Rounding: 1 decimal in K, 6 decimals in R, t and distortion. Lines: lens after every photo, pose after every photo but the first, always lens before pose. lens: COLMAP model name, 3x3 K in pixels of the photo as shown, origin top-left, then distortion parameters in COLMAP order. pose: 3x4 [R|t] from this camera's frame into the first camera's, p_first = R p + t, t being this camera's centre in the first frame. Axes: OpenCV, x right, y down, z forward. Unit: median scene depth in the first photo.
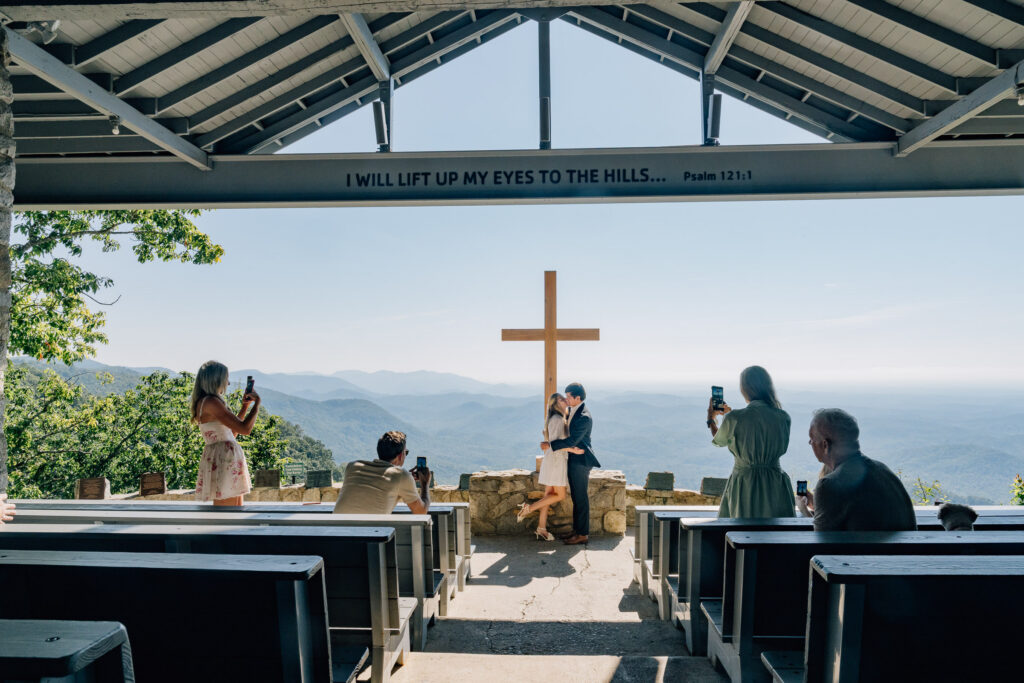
lens RADIAL K [[680.6, 0, 515.9], [0, 680.6, 341.9], [0, 0, 1]] dist [-0.014537, 0.003678]
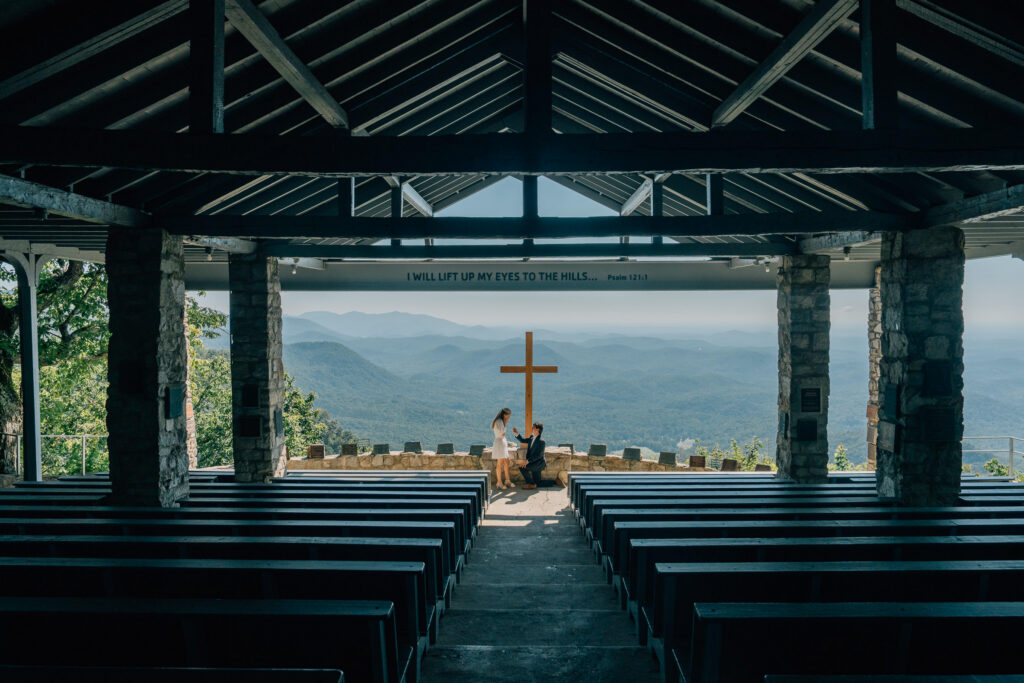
lens RADIAL K [[710.3, 0, 512.0], [0, 710.3, 341.5], [0, 0, 1]] dist [-0.012824, -0.001028]
pose [[0.999659, 0.001269, 0.026081, -0.038152], [-0.003428, 0.996550, 0.082922, -0.227774], [-0.025886, -0.082983, 0.996215, -0.768695]]
